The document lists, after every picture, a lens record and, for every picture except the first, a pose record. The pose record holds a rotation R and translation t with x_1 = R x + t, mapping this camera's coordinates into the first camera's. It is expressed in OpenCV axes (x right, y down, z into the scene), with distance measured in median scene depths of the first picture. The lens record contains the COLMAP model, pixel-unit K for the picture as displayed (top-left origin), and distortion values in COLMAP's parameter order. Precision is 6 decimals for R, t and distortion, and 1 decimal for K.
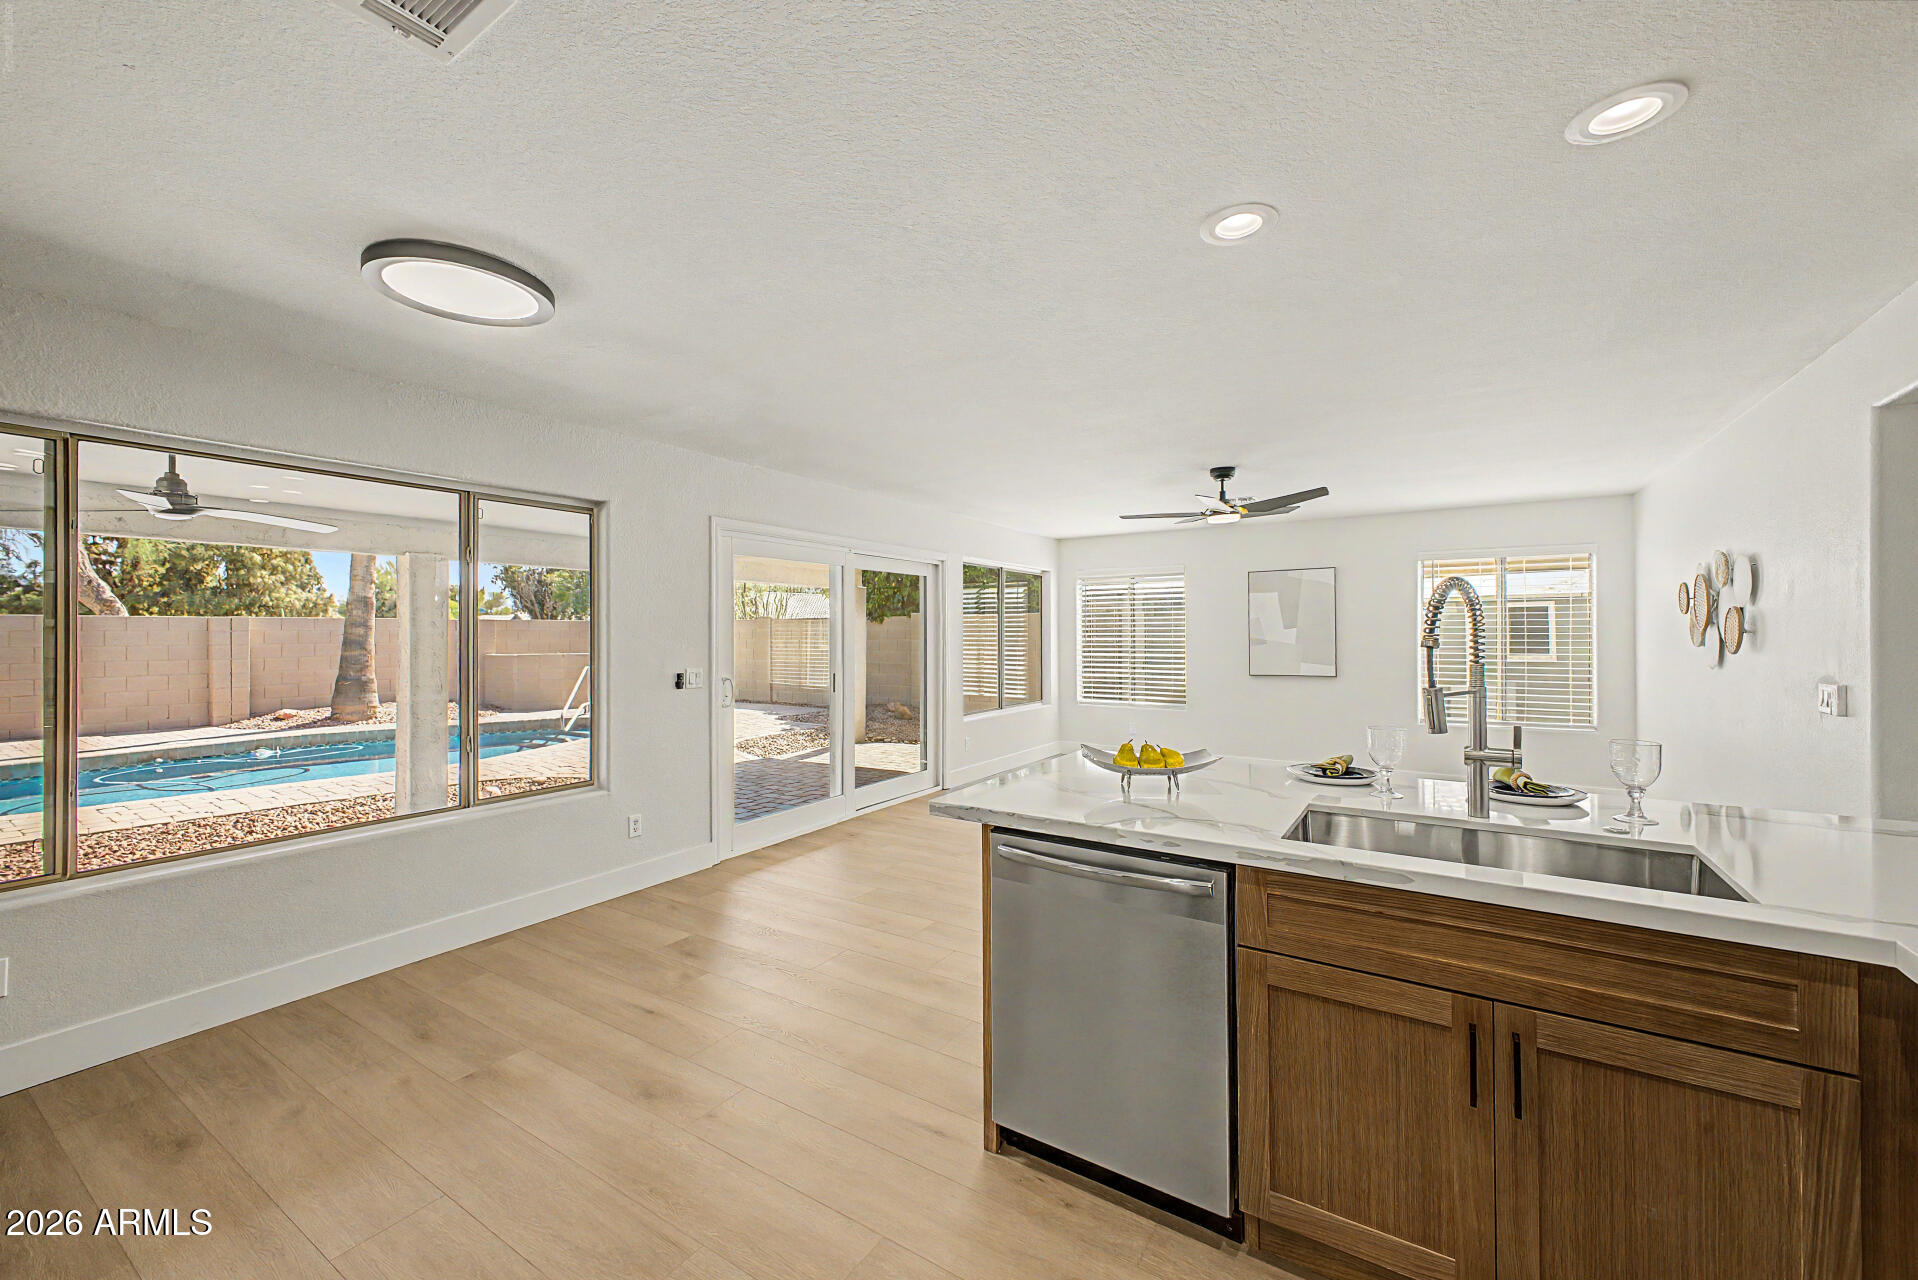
lens RADIAL K [[756.4, 0, 961.3], [0, 756.4, 632.5], [0, 0, 1]] dist [0.025081, -0.007501]
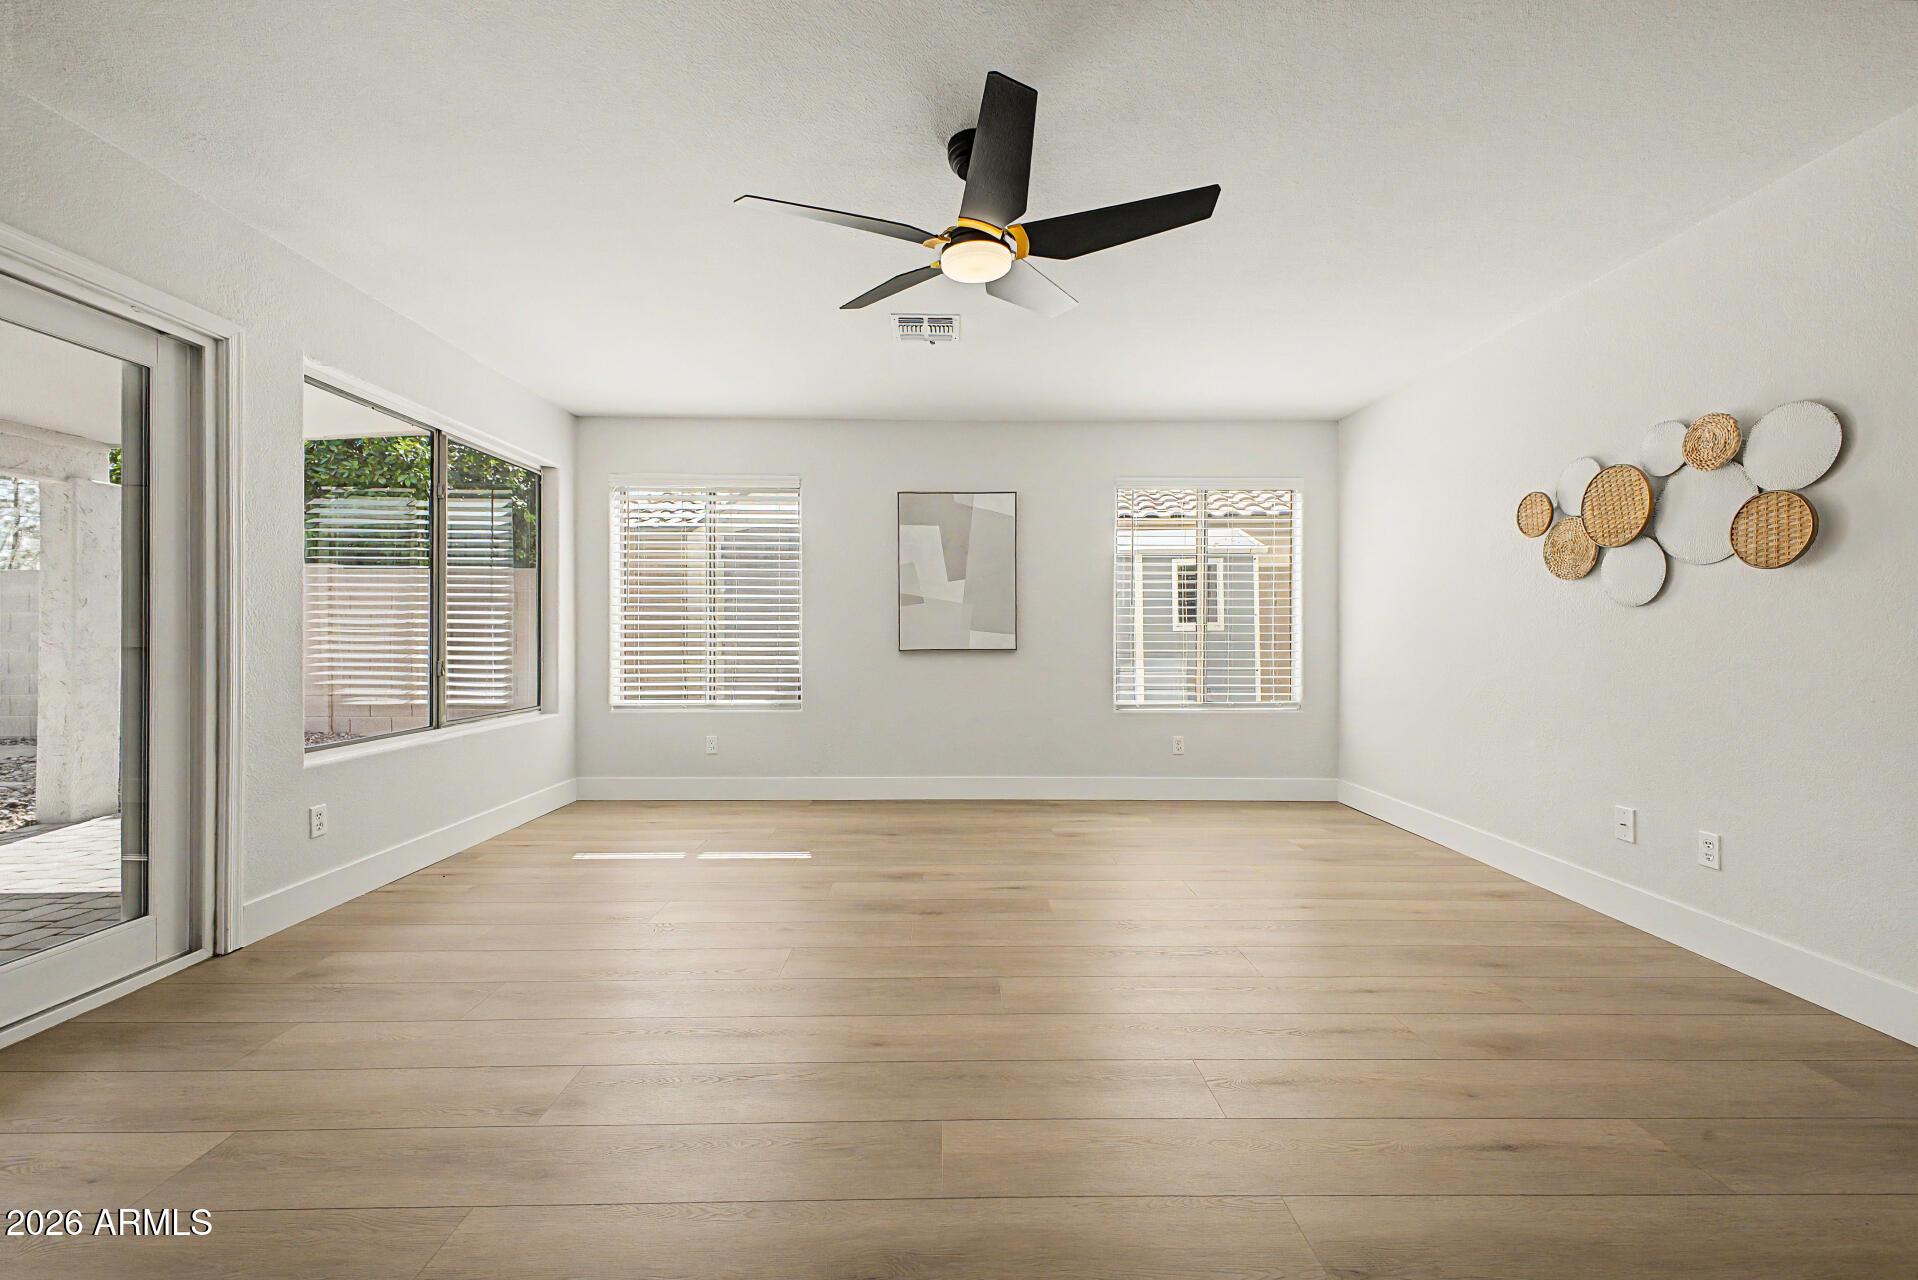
lens RADIAL K [[757.9, 0, 961.4], [0, 757.9, 636.5], [0, 0, 1]] dist [0.023043, -0.006919]
pose [[0.835742, 0.003338, 0.549112, 0.069774], [-0.004246, 0.999991, 0.000384, 0.045673], [-0.549105, -0.002652, 0.835749, 0.451826]]
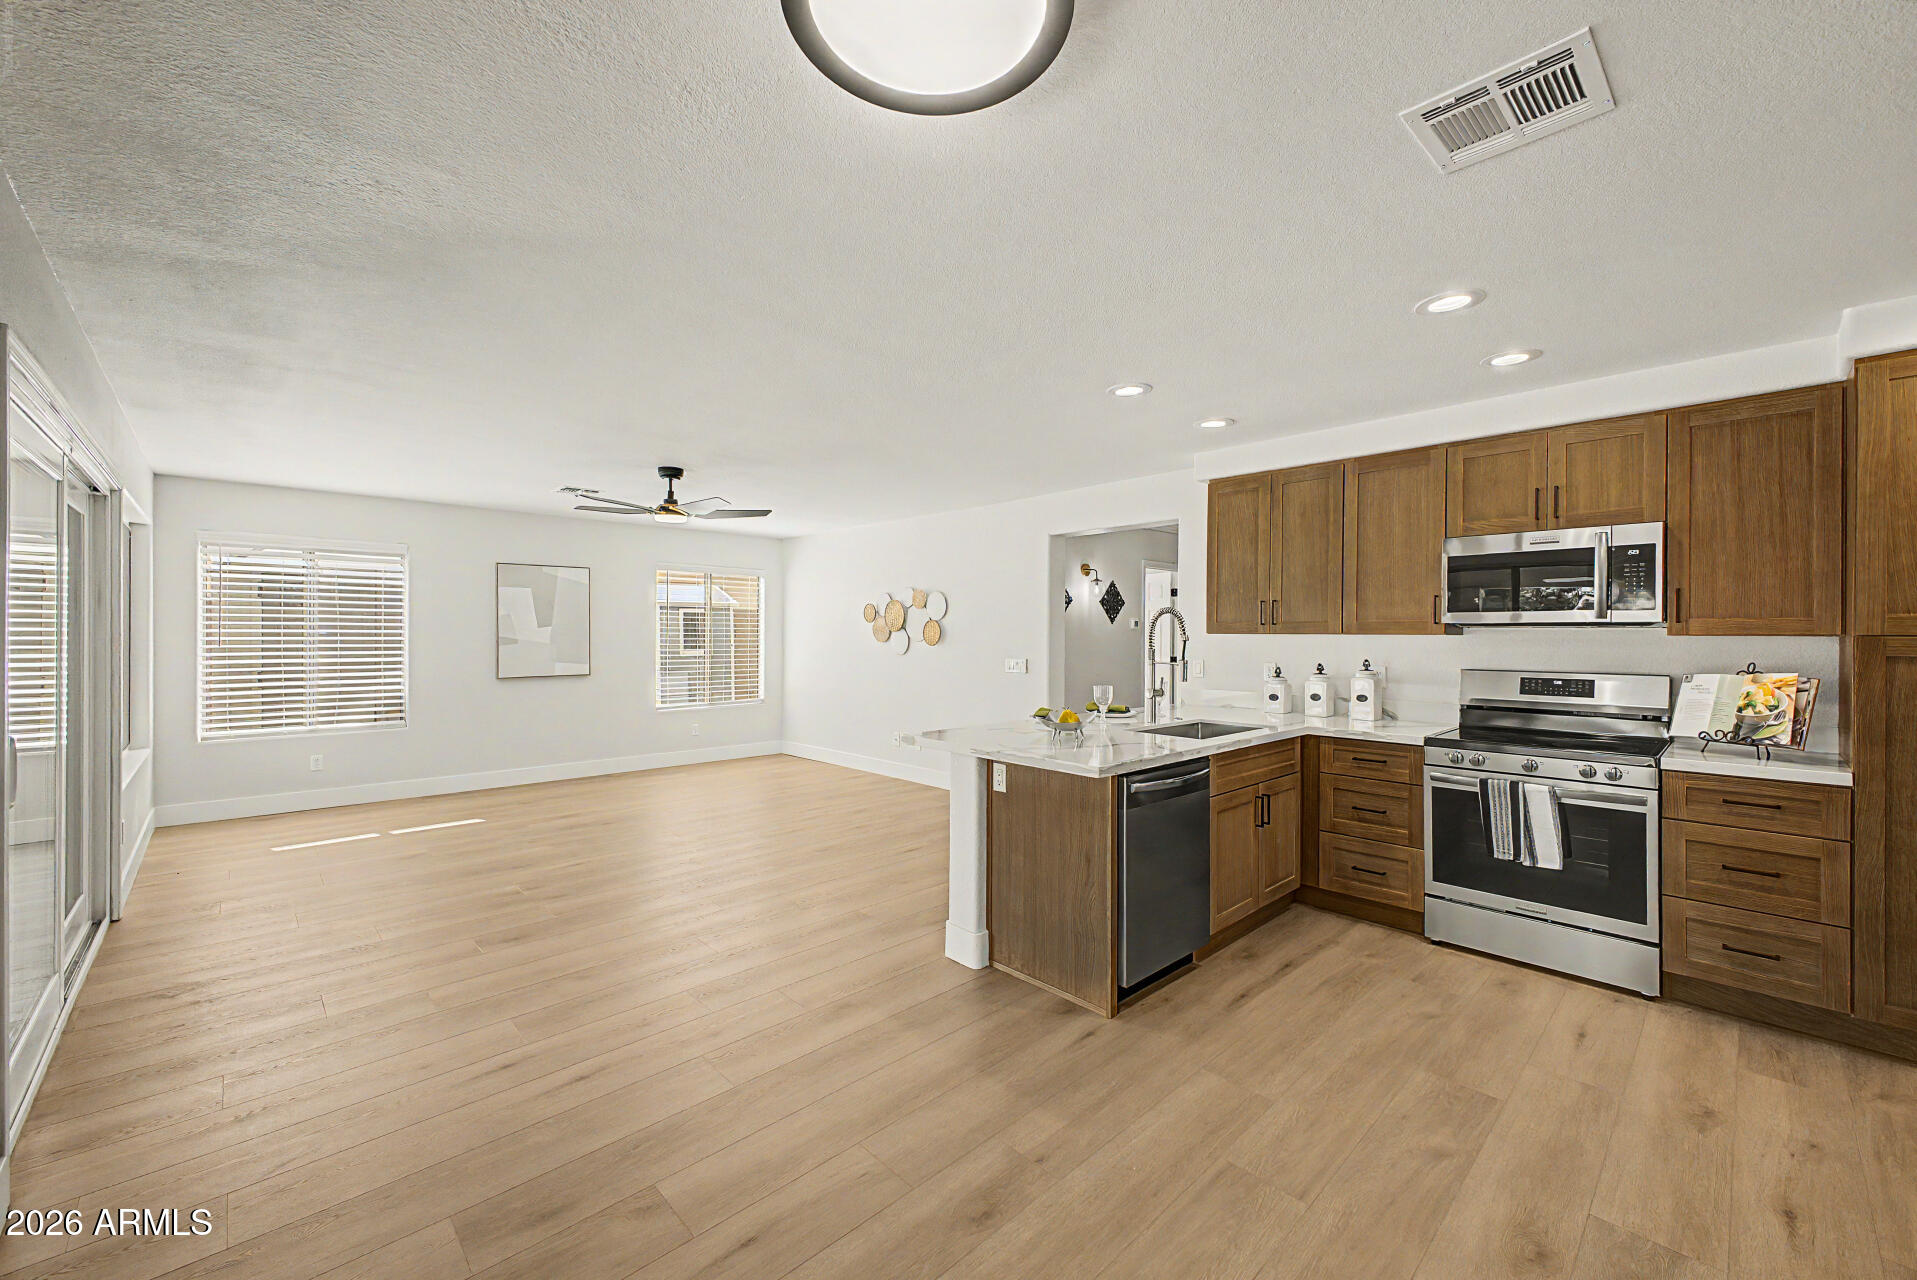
lens RADIAL K [[757.5, 0, 960.9], [0, 757.5, 636.5], [0, 0, 1]] dist [0.023043, -0.006919]
pose [[0.238840, -0.000370, 0.971059, -0.384602], [-0.006156, 0.999979, 0.001896, 0.001677], [-0.971039, -0.006431, 0.238833, 0.271848]]
